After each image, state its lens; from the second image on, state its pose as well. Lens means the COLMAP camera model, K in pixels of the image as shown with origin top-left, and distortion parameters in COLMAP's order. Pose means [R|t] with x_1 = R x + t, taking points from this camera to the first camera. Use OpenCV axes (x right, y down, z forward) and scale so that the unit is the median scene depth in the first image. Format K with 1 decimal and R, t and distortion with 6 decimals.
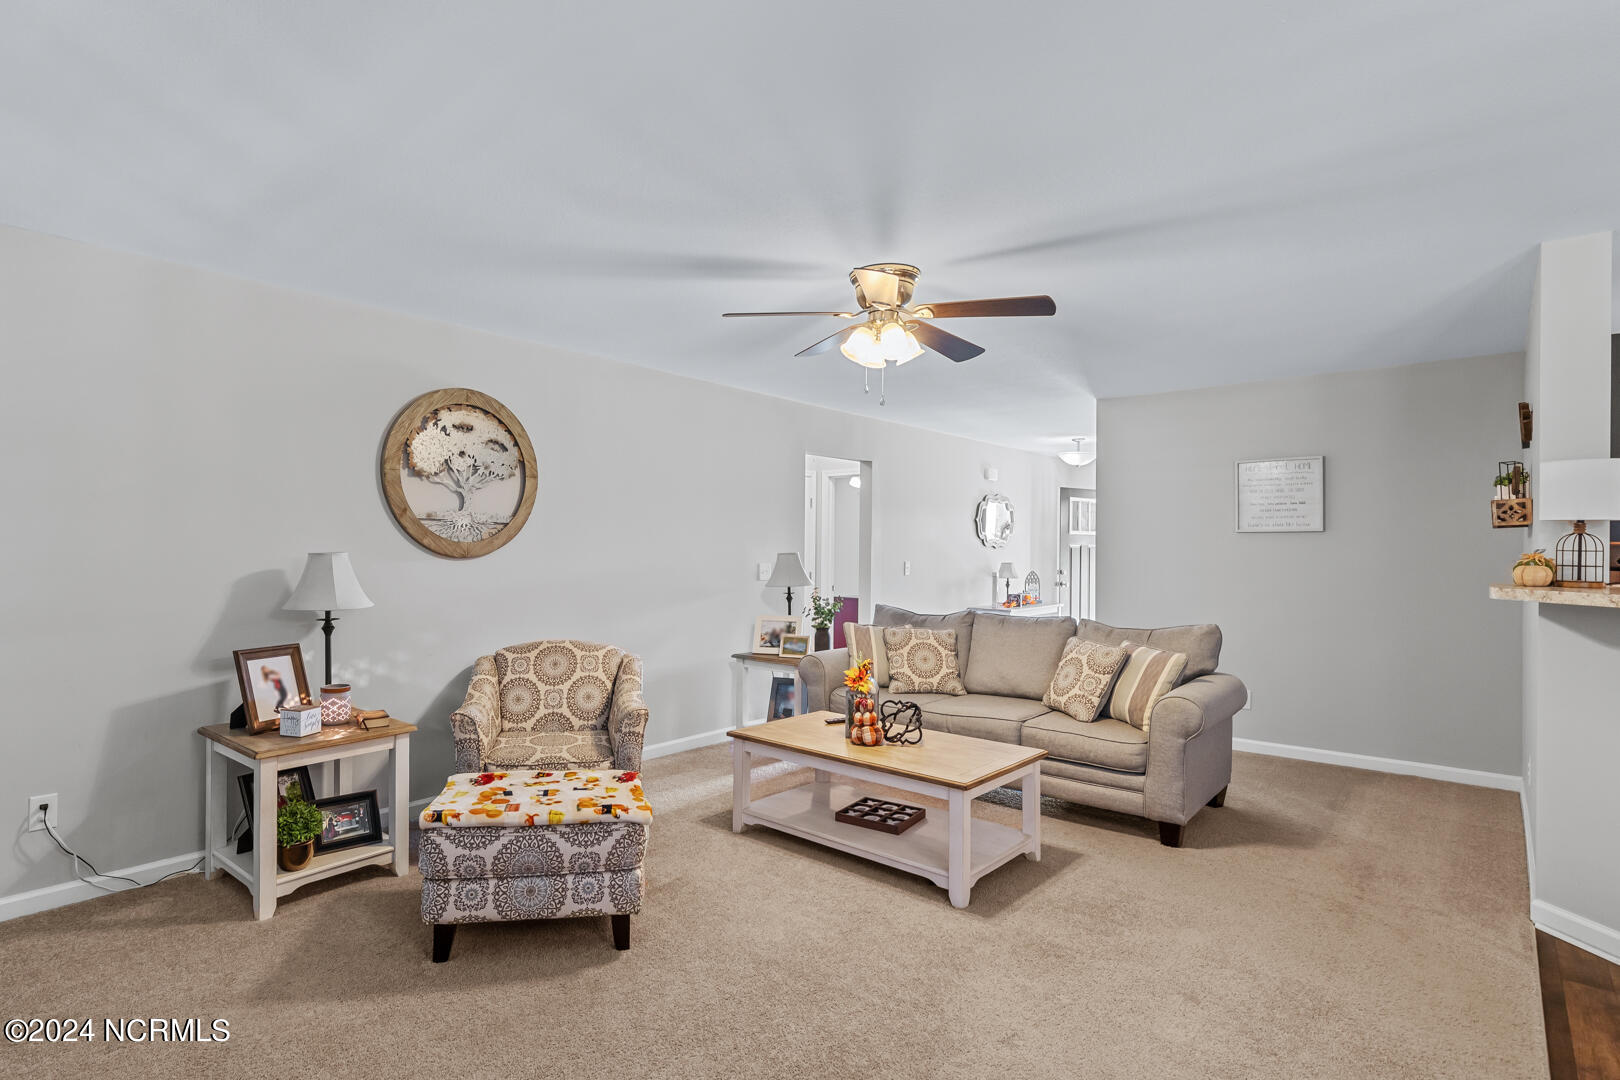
lens RADIAL K [[841.5, 0, 816.1], [0, 841.5, 539.8], [0, 0, 1]] dist [0.017491, -0.003479]
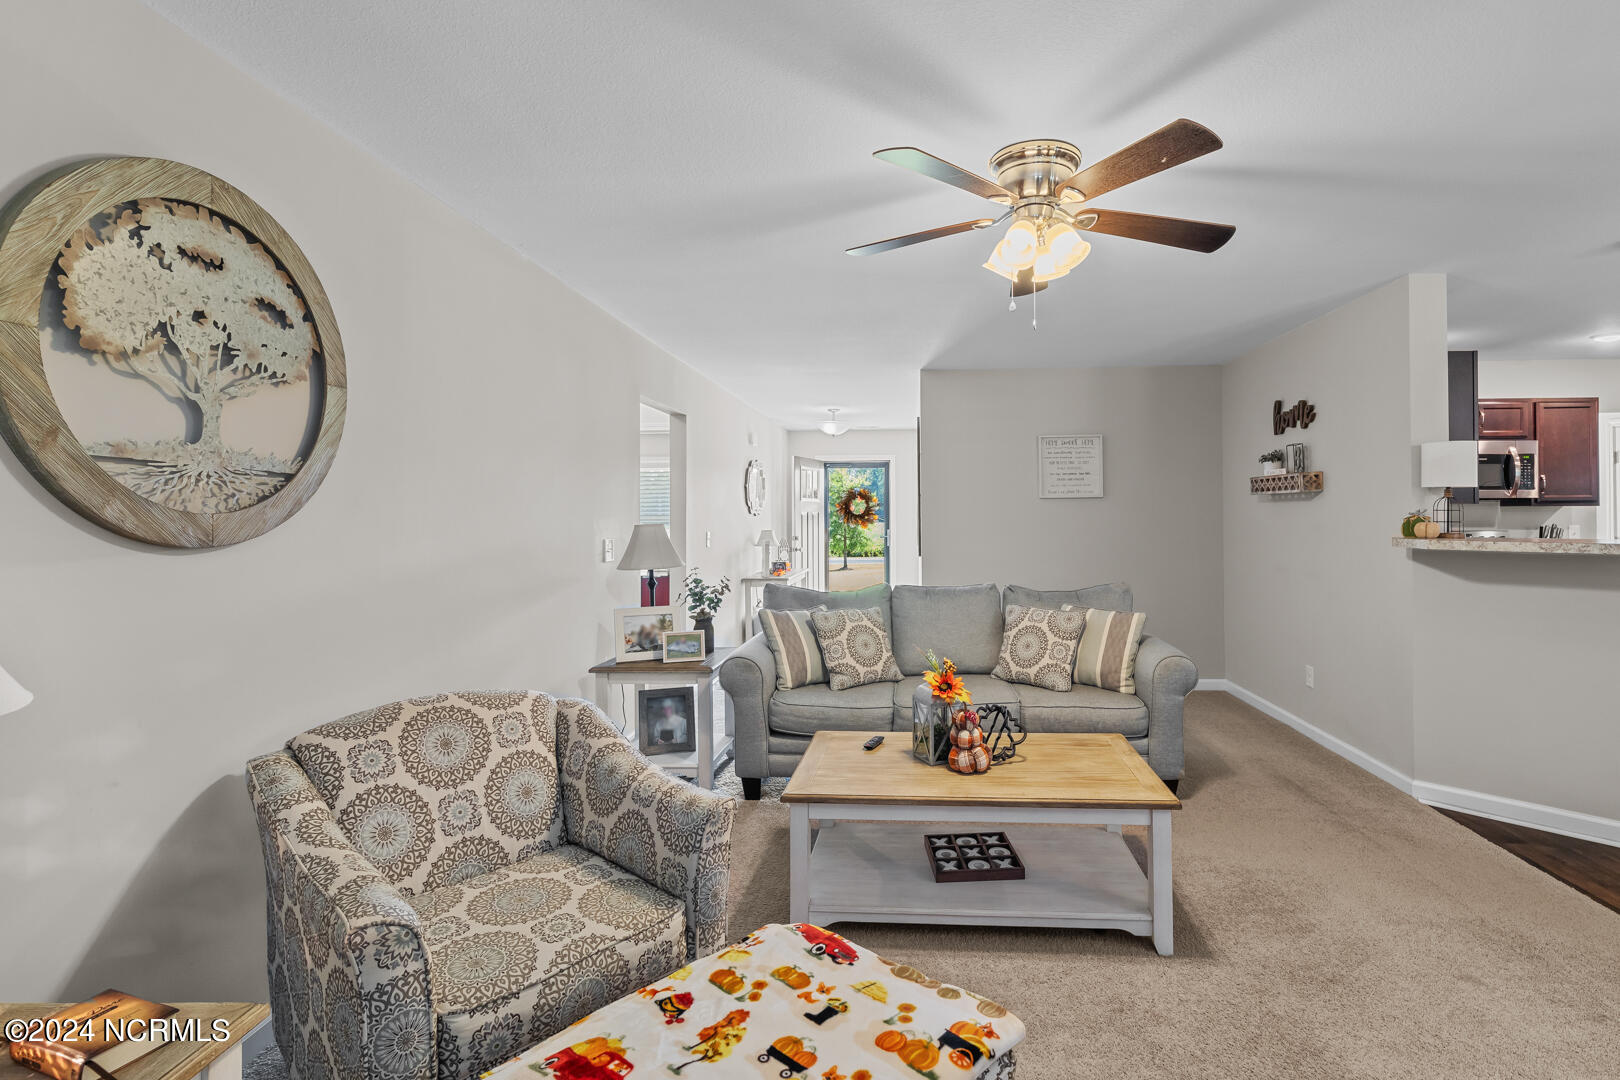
lens RADIAL K [[736.7, 0, 885.0], [0, 736.7, 502.7], [0, 0, 1]] dist [0.014494, -0.002205]
pose [[0.790120, -0.001604, 0.612951, -0.376192], [0.006345, 0.999964, -0.005562, 0.001573], [-0.612920, 0.008284, 0.790102, 0.466378]]
